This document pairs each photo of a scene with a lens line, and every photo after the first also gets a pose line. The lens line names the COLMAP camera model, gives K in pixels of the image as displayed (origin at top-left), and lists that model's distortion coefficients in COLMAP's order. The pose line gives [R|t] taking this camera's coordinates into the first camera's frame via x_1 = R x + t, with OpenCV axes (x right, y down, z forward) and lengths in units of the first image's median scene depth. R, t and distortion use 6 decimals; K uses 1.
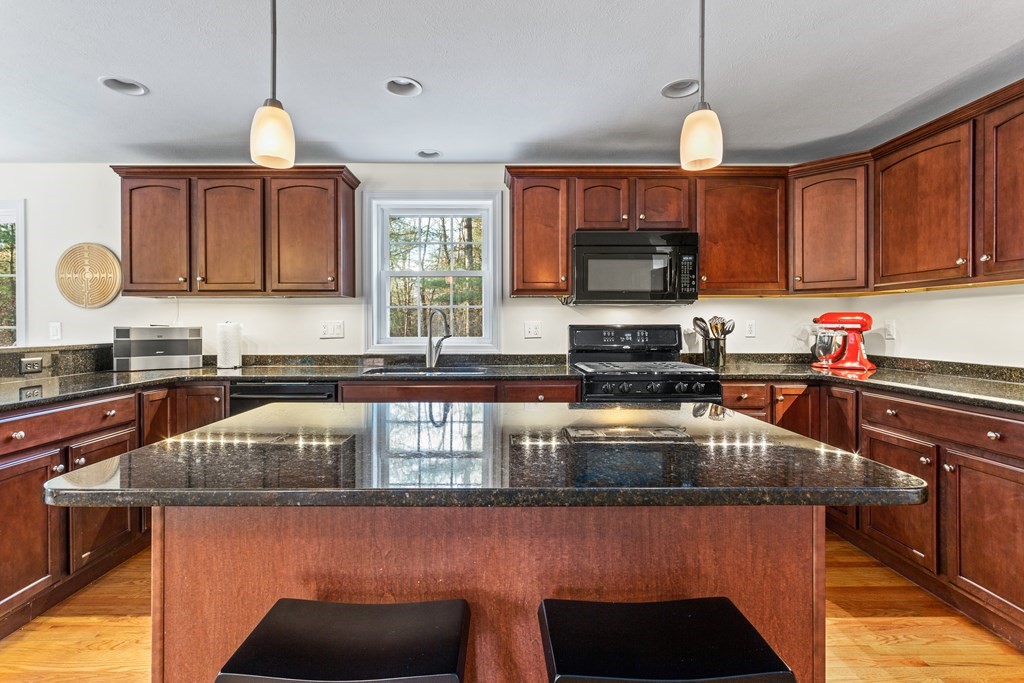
lens RADIAL K [[489.7, 0, 498.0], [0, 489.7, 326.4], [0, 0, 1]] dist [-0.001594, 0.001965]
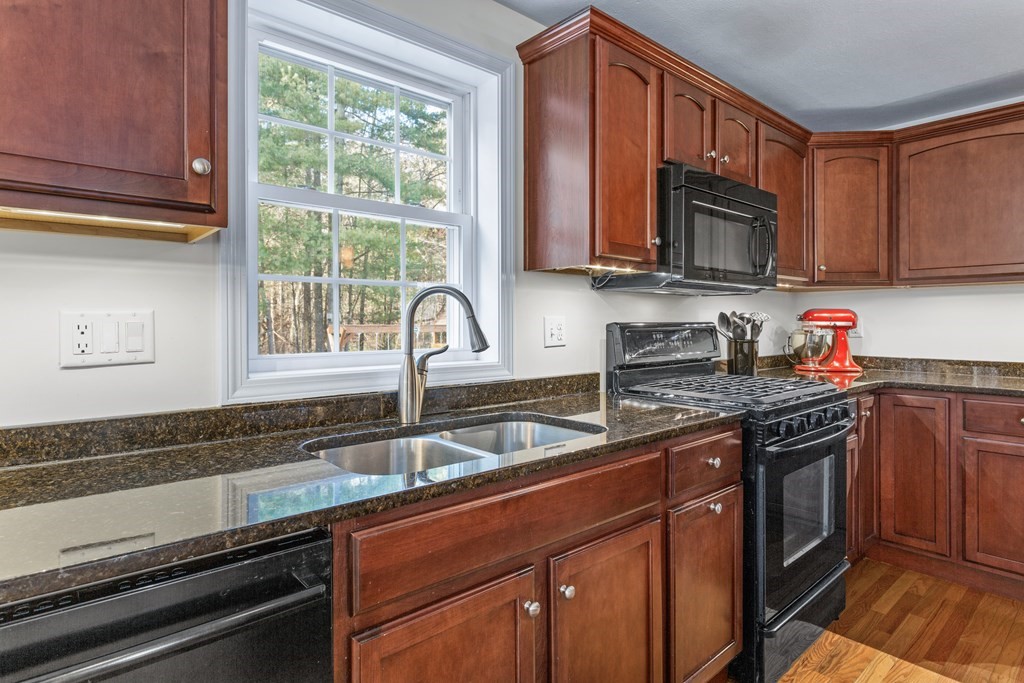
lens RADIAL K [[552.1, 0, 511.2], [0, 552.1, 322.8], [0, 0, 1]] dist [0.004907, 0.001506]
pose [[0.761195, -0.000441, 0.648523, -0.408684], [0.001854, 0.999997, -0.001496, -0.002081], [-0.648521, 0.002341, 0.761193, 0.615213]]
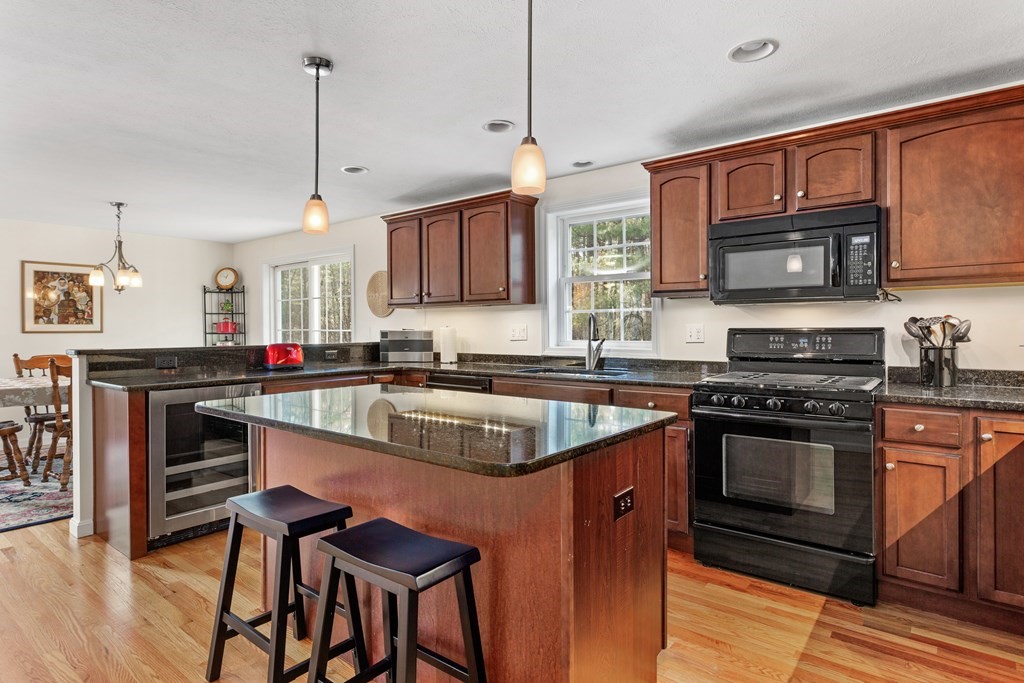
lens RADIAL K [[552.1, 0, 507.1], [0, 552.1, 338.2], [0, 0, 1]] dist [0.004907, 0.001506]
pose [[0.774443, 0.009468, -0.632573, 0.494196], [0.000365, 0.999881, 0.015412, -0.000920], [0.632644, -0.012167, 0.774347, -0.012483]]
